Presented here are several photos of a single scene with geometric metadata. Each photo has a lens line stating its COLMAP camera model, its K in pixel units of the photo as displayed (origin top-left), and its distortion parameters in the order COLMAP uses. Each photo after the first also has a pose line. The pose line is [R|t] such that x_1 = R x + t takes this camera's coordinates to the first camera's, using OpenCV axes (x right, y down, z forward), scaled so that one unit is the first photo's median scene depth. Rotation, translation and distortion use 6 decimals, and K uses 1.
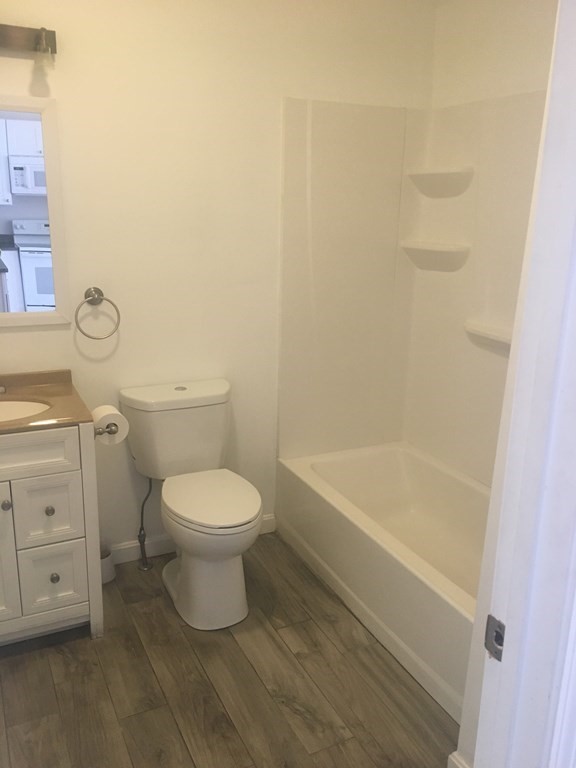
lens RADIAL K [[653.2, 0, 284.8], [0, 653.2, 380.1], [0, 0, 1]] dist [0.078658, -0.105094]
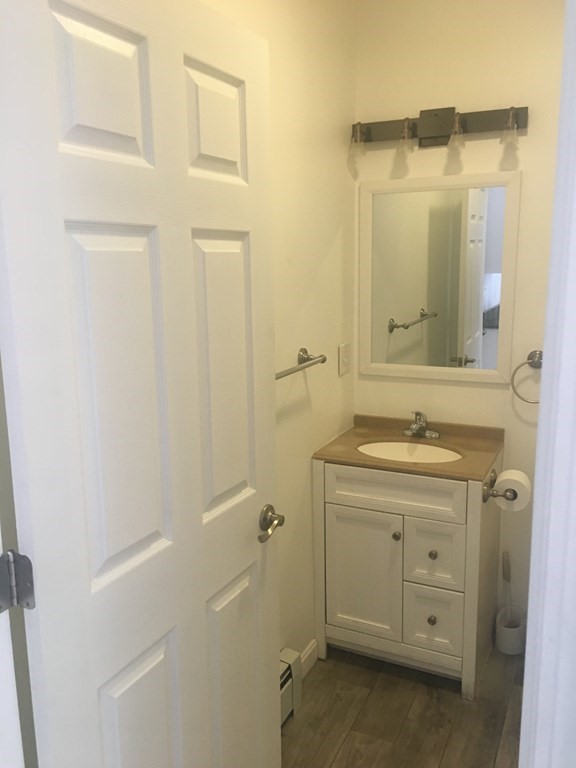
lens RADIAL K [[653.2, 0, 284.8], [0, 653.2, 380.1], [0, 0, 1]] dist [0.078658, -0.105094]
pose [[0.623532, 0.114348, -0.773390, 0.276716], [-0.176651, 0.984269, 0.003105, -0.038737], [0.761579, 0.134684, 0.633923, 0.105516]]
